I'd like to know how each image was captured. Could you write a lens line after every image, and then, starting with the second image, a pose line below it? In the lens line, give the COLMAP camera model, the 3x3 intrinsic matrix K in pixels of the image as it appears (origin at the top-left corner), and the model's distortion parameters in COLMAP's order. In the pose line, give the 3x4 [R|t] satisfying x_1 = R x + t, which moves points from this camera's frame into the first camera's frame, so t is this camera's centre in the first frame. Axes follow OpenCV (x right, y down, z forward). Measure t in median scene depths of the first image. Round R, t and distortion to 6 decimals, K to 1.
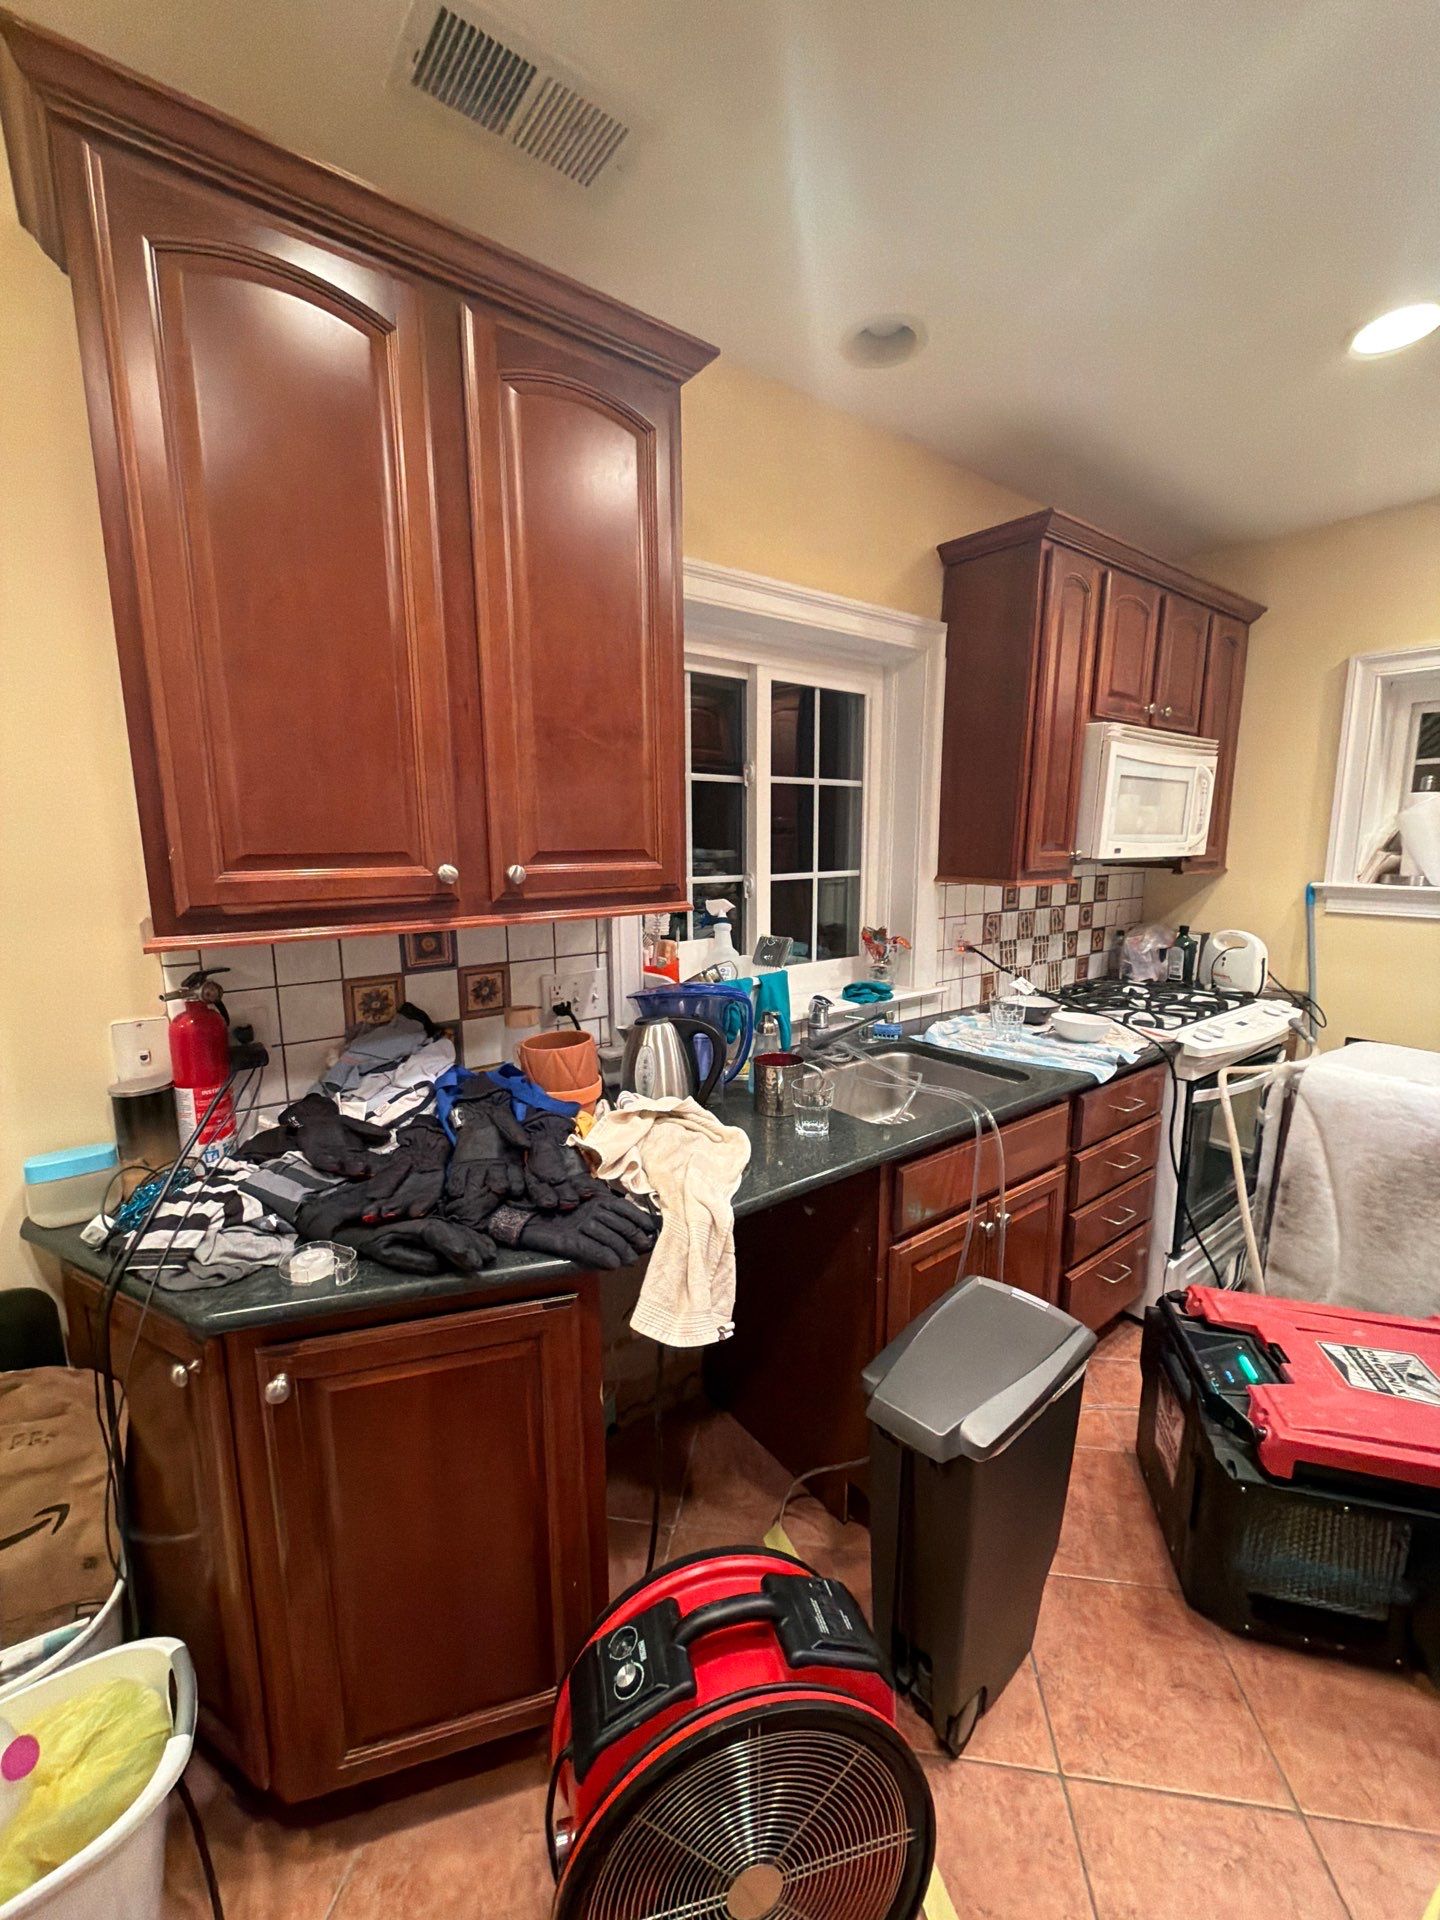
lens RADIAL K [[769.3, 0, 717.6], [0, 769.3, 966.6], [0, 0, 1]] dist [-0.000928, -0.000144]
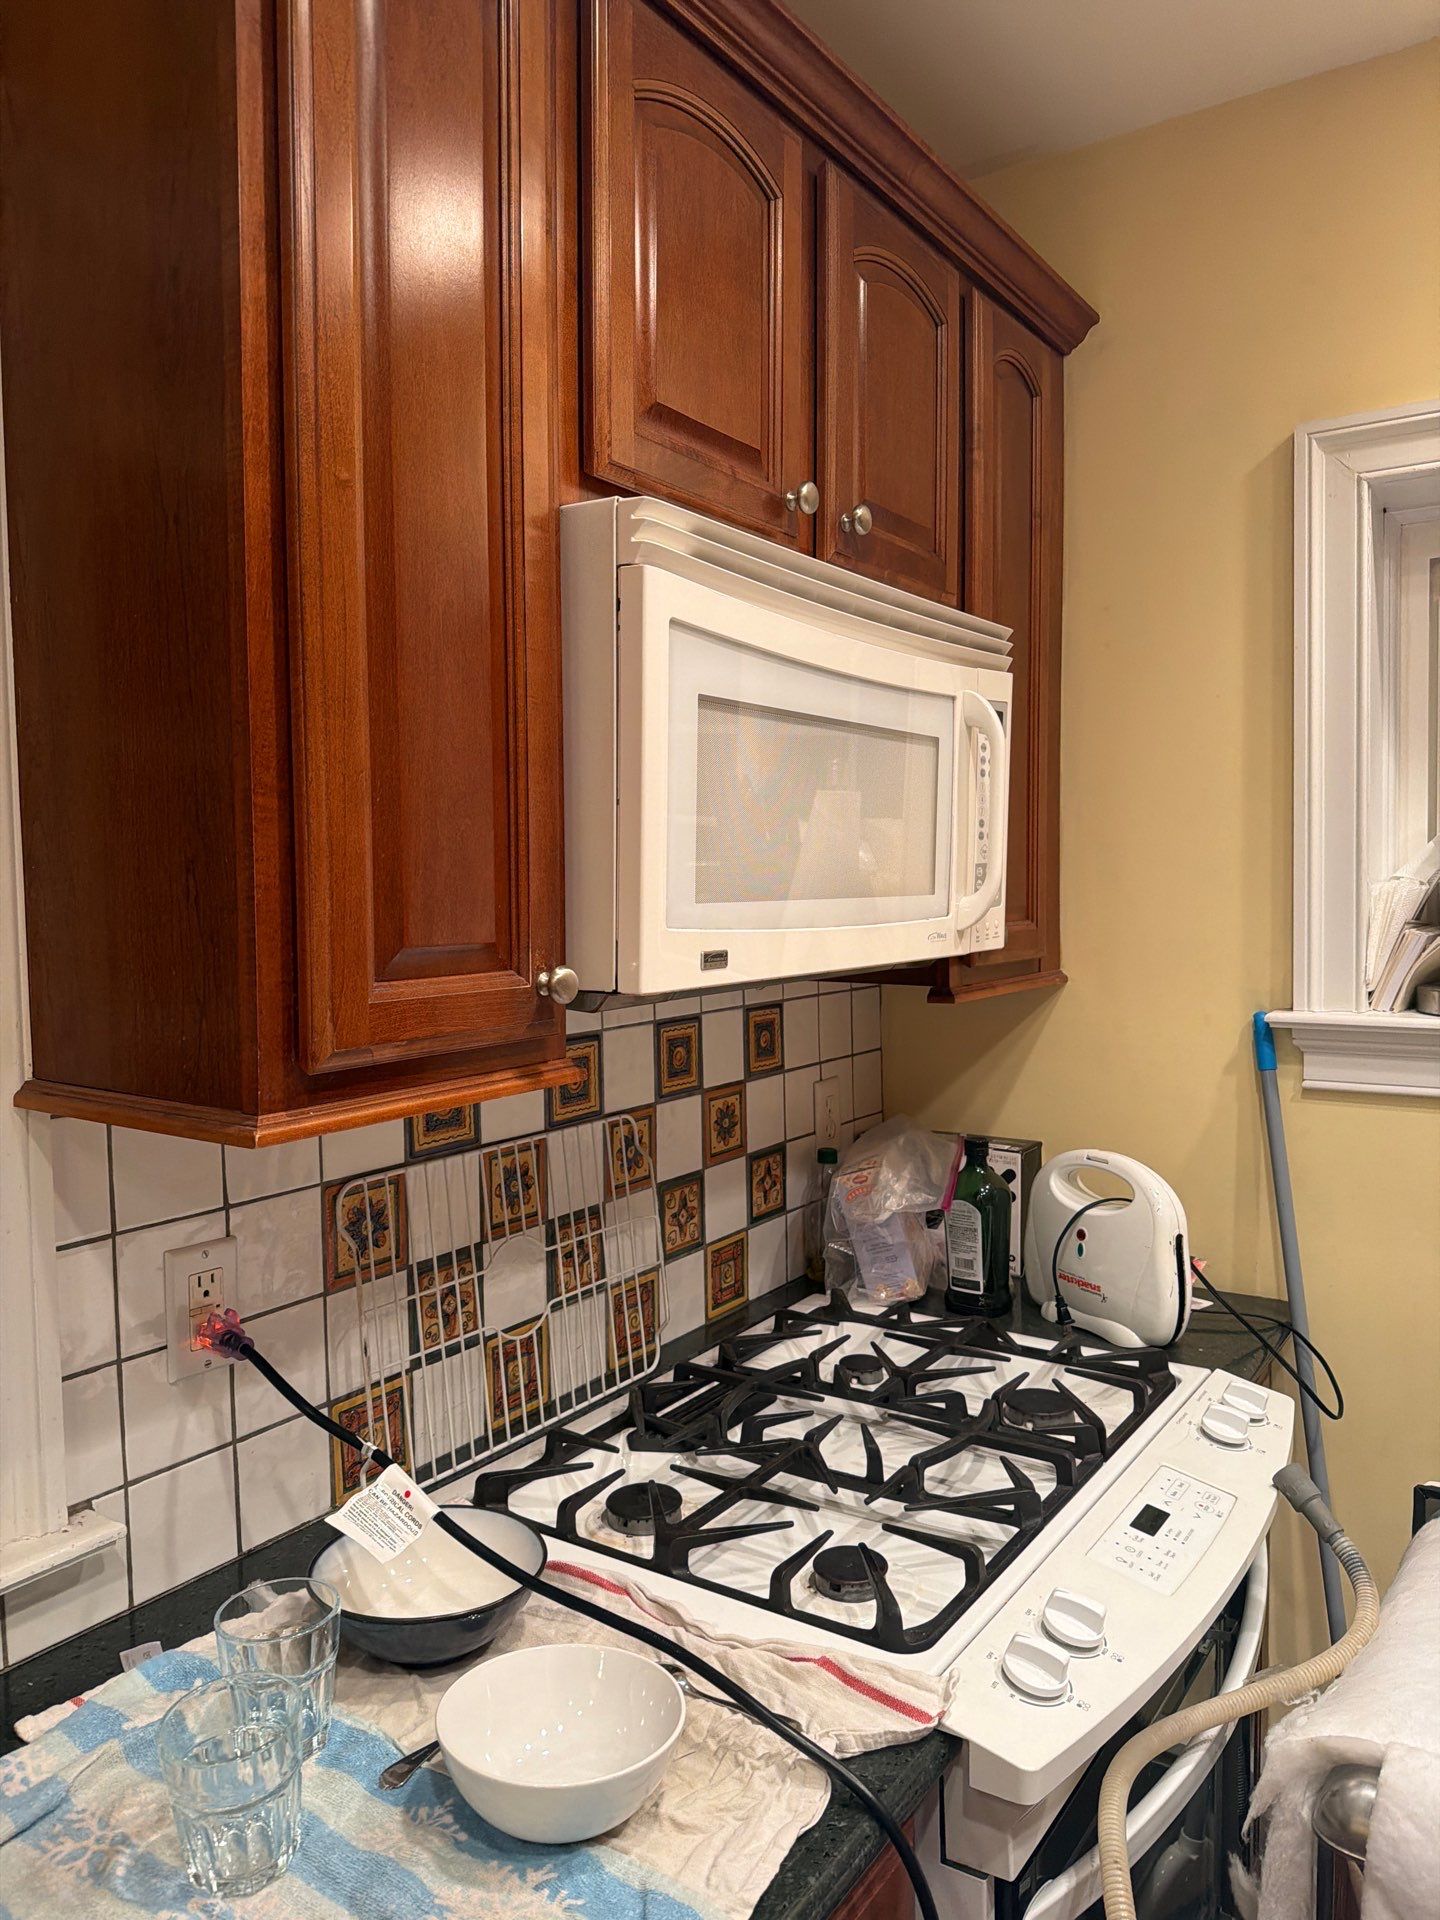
lens RADIAL K [[1366.6, 0, 714.4], [0, 1366.6, 953.3], [0, 0, 1]] dist [0.082784, -0.113781]
pose [[0.947820, -0.027045, 0.317656, 0.304418], [0.062248, 0.992917, -0.101197, -0.086634], [-0.312669, 0.115690, 0.942791, 0.445267]]
